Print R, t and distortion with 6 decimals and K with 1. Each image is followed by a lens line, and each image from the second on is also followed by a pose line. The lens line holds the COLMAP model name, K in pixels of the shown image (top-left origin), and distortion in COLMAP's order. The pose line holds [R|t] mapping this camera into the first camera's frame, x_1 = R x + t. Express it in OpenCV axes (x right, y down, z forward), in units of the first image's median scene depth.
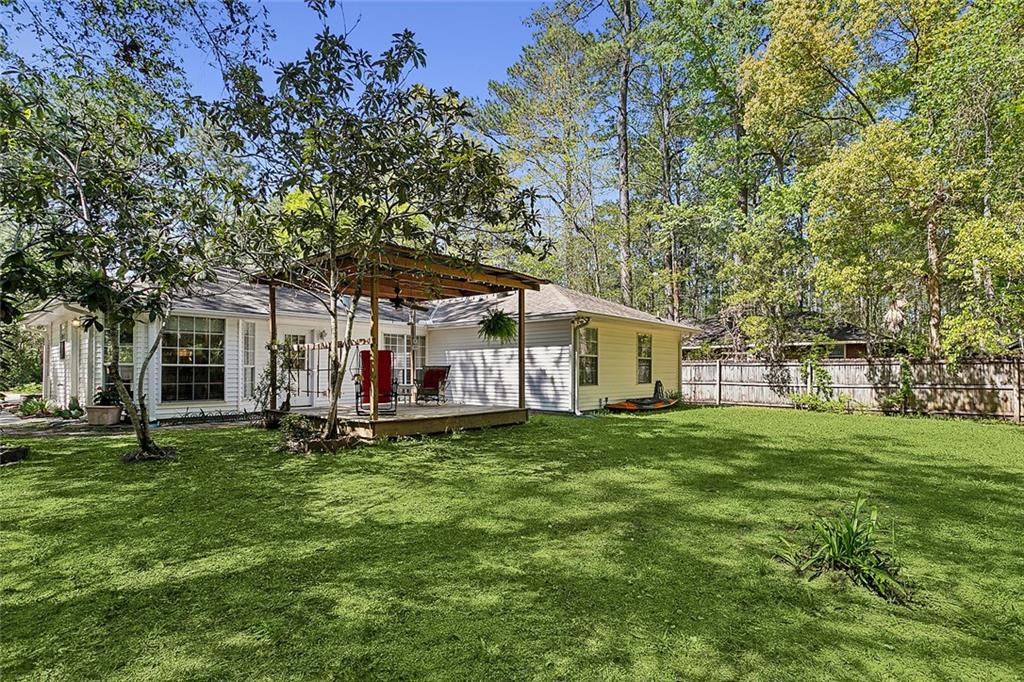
lens RADIAL K [[508.0, 0, 512.0], [0, 508.0, 341.0], [0, 0, 1]] dist [-0.001276, -0.000285]
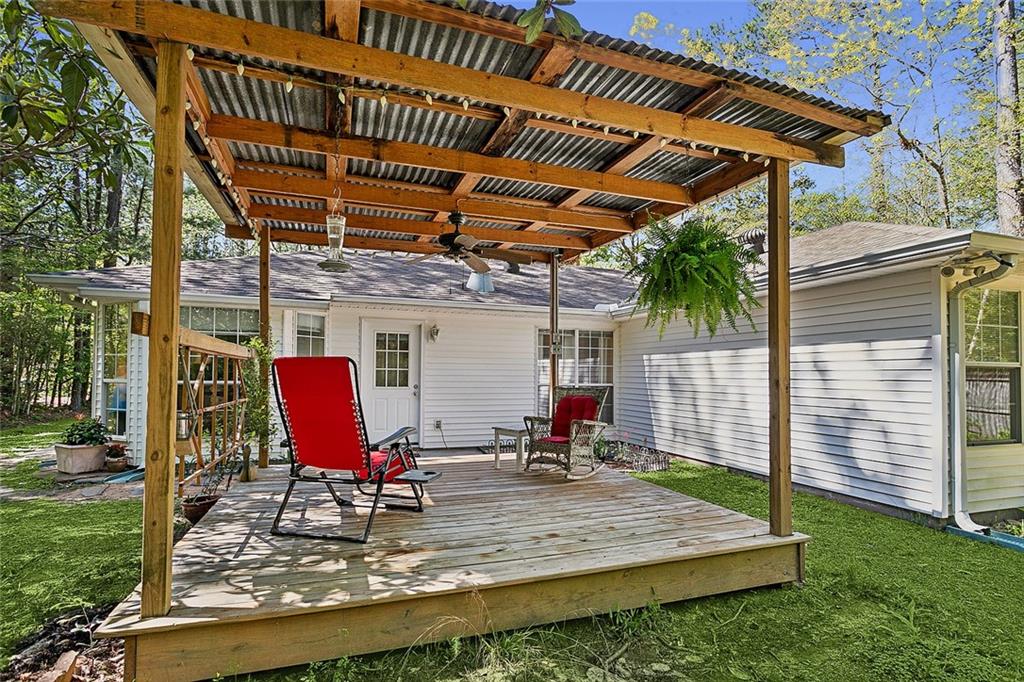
lens RADIAL K [[508.0, 0, 512.0], [0, 508.0, 341.0], [0, 0, 1]] dist [-0.001276, -0.000285]
pose [[0.876787, -0.023059, -0.480325, 0.018975], [0.018972, 0.999731, -0.013361, 0.009685], [0.480504, 0.002602, 0.876989, 0.515632]]
